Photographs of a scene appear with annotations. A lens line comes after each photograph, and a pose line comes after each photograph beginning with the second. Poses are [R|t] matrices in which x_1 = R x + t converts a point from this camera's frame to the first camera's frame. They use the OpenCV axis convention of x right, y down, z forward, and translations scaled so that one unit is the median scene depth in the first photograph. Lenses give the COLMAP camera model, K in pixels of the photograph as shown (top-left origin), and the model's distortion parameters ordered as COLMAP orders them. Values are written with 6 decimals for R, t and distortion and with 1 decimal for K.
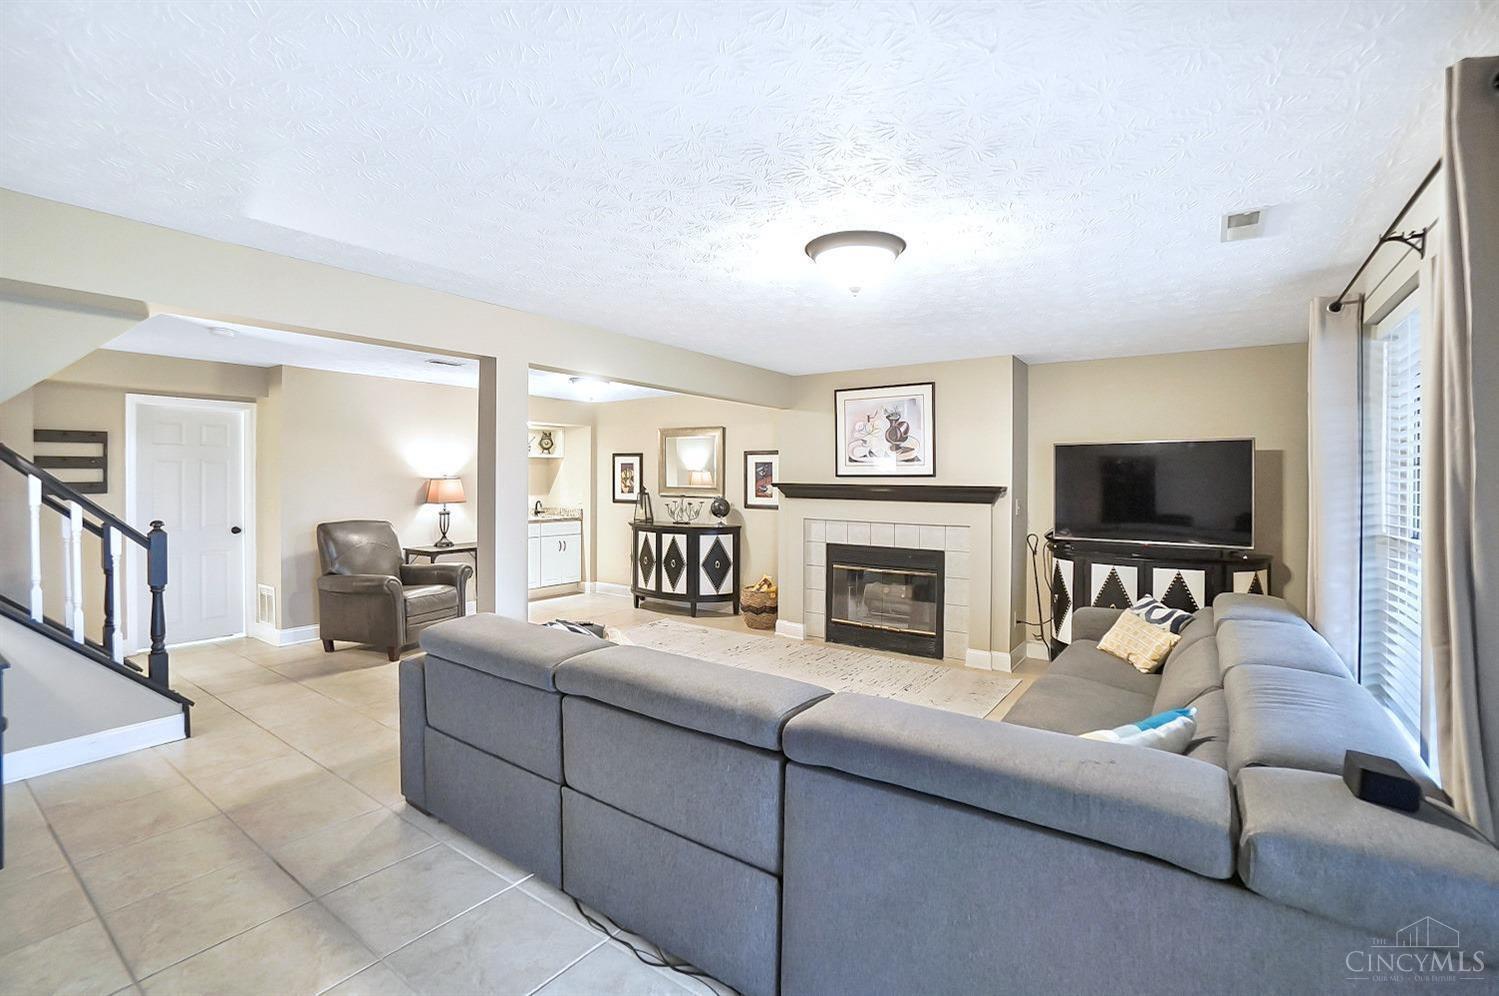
lens RADIAL K [[667.4, 0, 739.6], [0, 667.4, 489.0], [0, 0, 1]] dist [-0.067231, 0.024291]
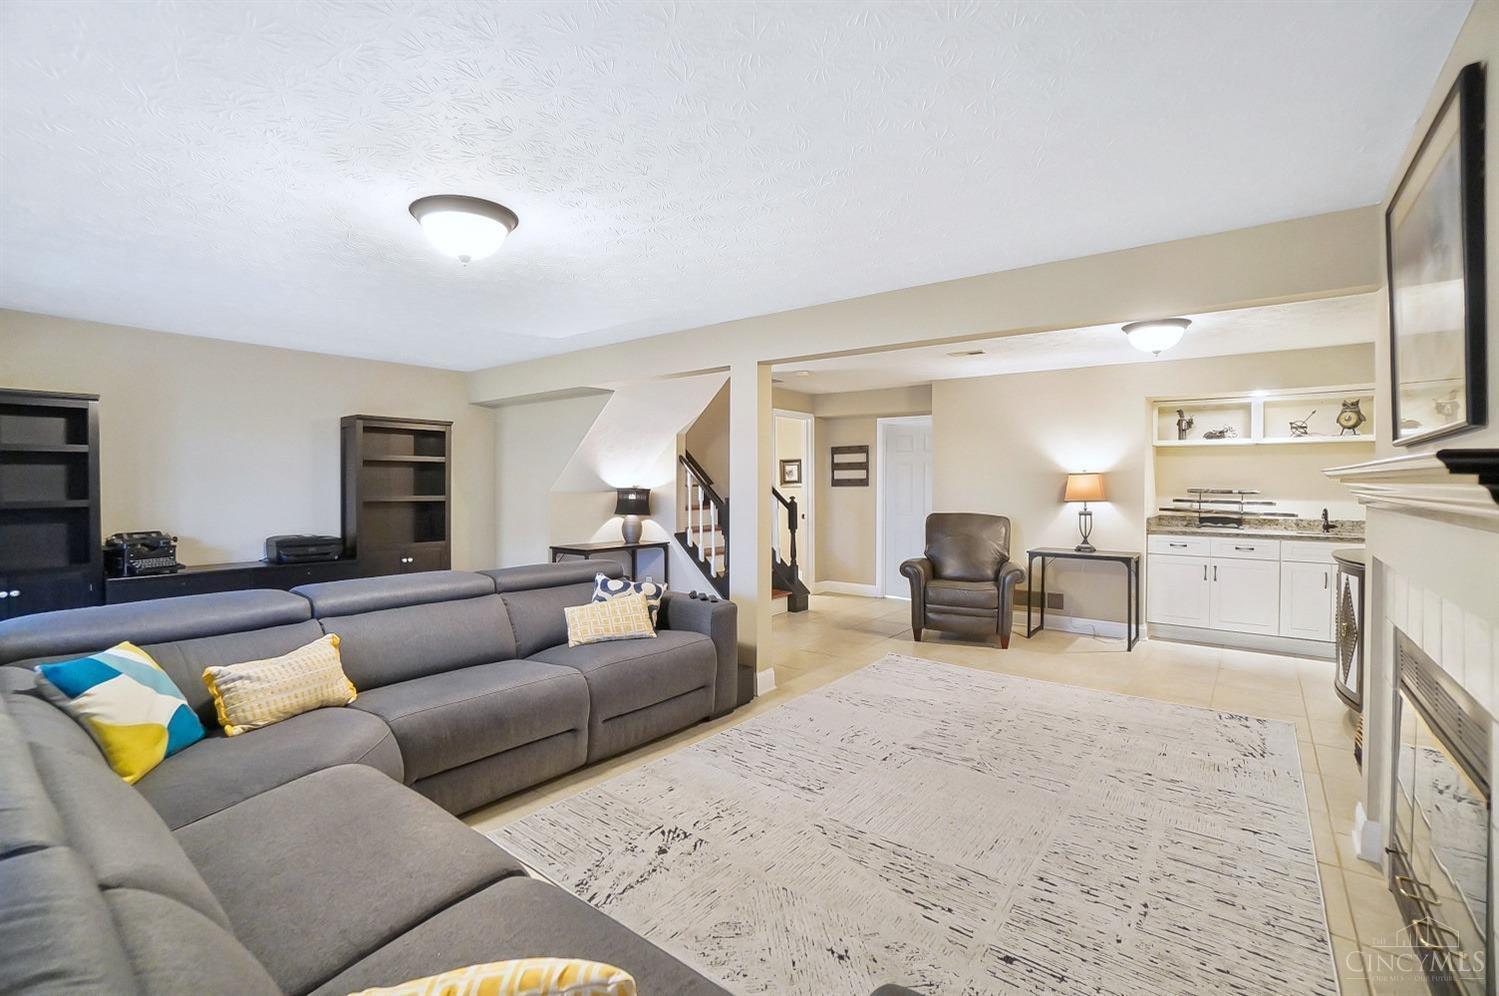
lens RADIAL K [[667.4, 0, 739.6], [0, 667.4, 489.0], [0, 0, 1]] dist [-0.067231, 0.024291]
pose [[-0.049045, 0.003611, -0.998790, 0.422833], [-0.020289, 0.999784, 0.004611, 0.008896], [0.998590, 0.020491, -0.048961, 0.547134]]
